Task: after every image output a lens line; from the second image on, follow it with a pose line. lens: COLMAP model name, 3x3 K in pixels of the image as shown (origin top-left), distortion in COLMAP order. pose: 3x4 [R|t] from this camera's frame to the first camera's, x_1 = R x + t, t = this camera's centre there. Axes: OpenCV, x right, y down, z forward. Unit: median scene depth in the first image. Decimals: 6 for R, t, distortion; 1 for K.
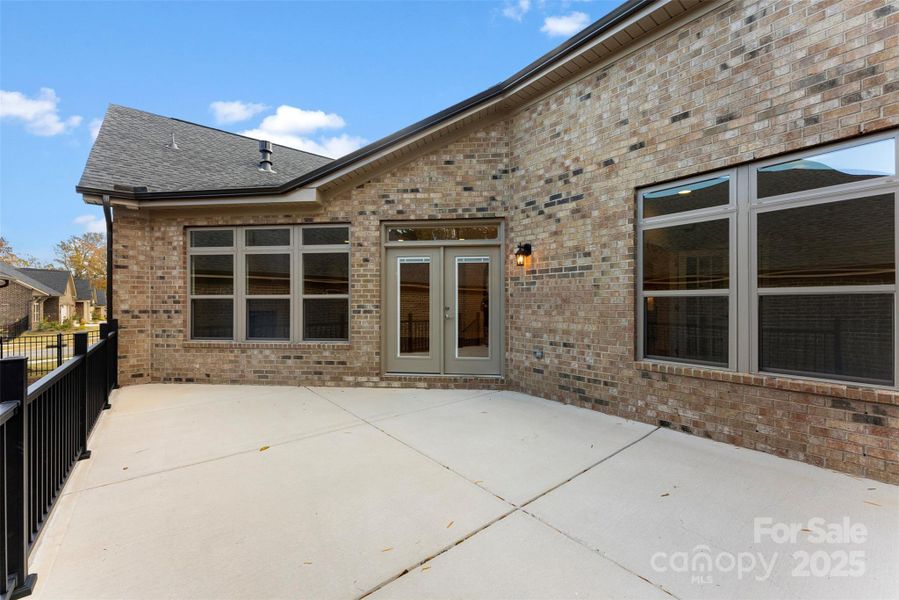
lens RADIAL K [[363.9, 0, 448.4], [0, 363.9, 299.8], [0, 0, 1]] dist [-0.000531, 0.000753]
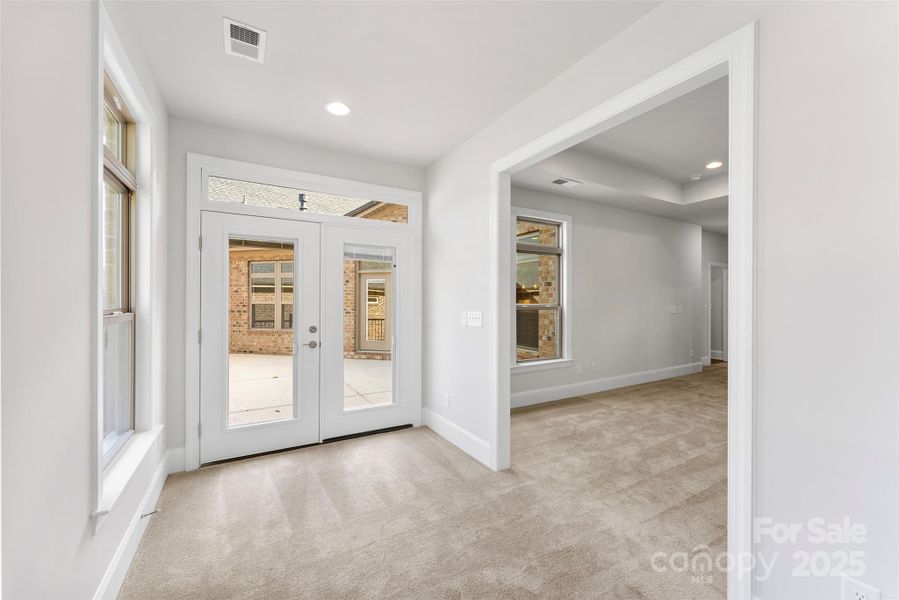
lens RADIAL K [[363.9, 0, 449.0], [0, 363.9, 301.5], [0, 0, 1]] dist [-0.000531, 0.000753]
pose [[0.988149, 0.005060, -0.153416, 0.461846], [-0.004506, 0.999982, 0.003958, -0.025305], [0.153433, -0.003220, 0.988154, -0.534914]]
